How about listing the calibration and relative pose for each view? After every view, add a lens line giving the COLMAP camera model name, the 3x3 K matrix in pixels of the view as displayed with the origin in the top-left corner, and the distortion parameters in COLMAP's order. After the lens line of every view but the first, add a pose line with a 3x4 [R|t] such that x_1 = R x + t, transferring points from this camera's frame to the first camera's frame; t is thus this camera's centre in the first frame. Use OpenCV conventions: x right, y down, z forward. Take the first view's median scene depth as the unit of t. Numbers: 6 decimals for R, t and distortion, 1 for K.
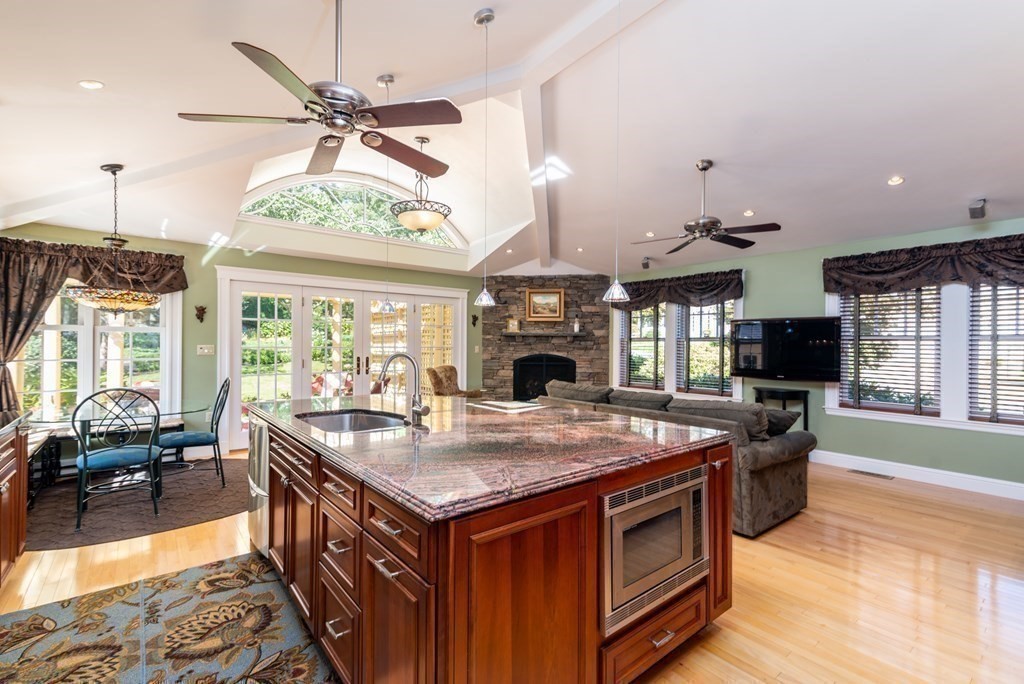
lens RADIAL K [[458.0, 0, 513.8], [0, 458.0, 343.9], [0, 0, 1]] dist [0.019245, -0.001354]
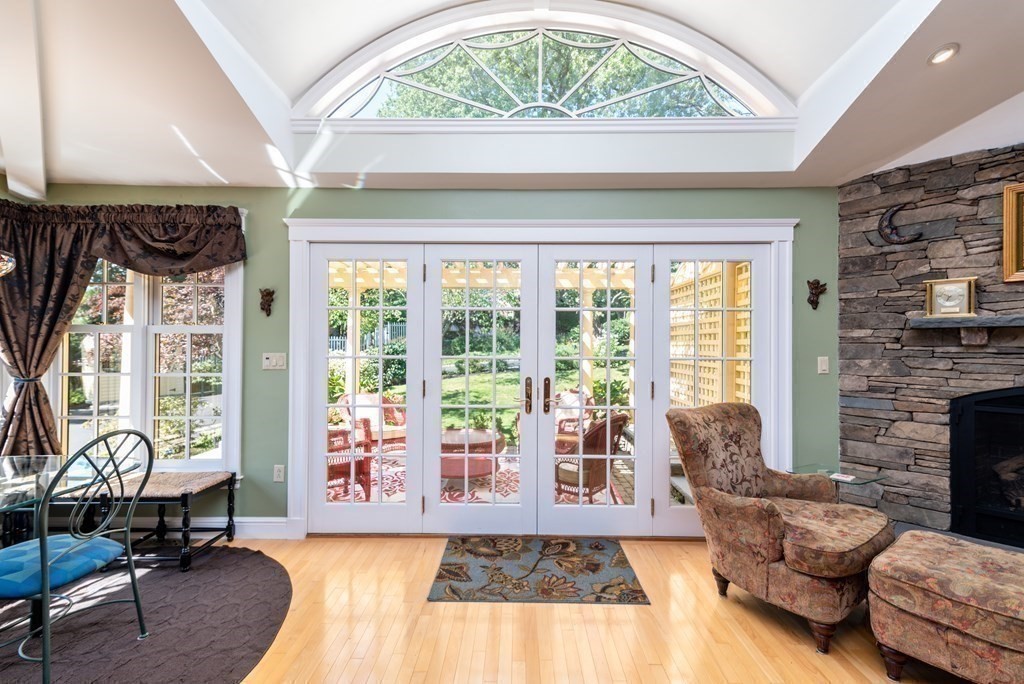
lens RADIAL K [[458.0, 0, 513.8], [0, 458.0, 343.9], [0, 0, 1]] dist [0.019245, -0.001354]
pose [[0.767373, -0.006953, -0.641164, -0.039921], [0.000401, 0.999946, -0.010364, -0.003017], [0.641201, 0.007695, 0.767334, 0.717027]]
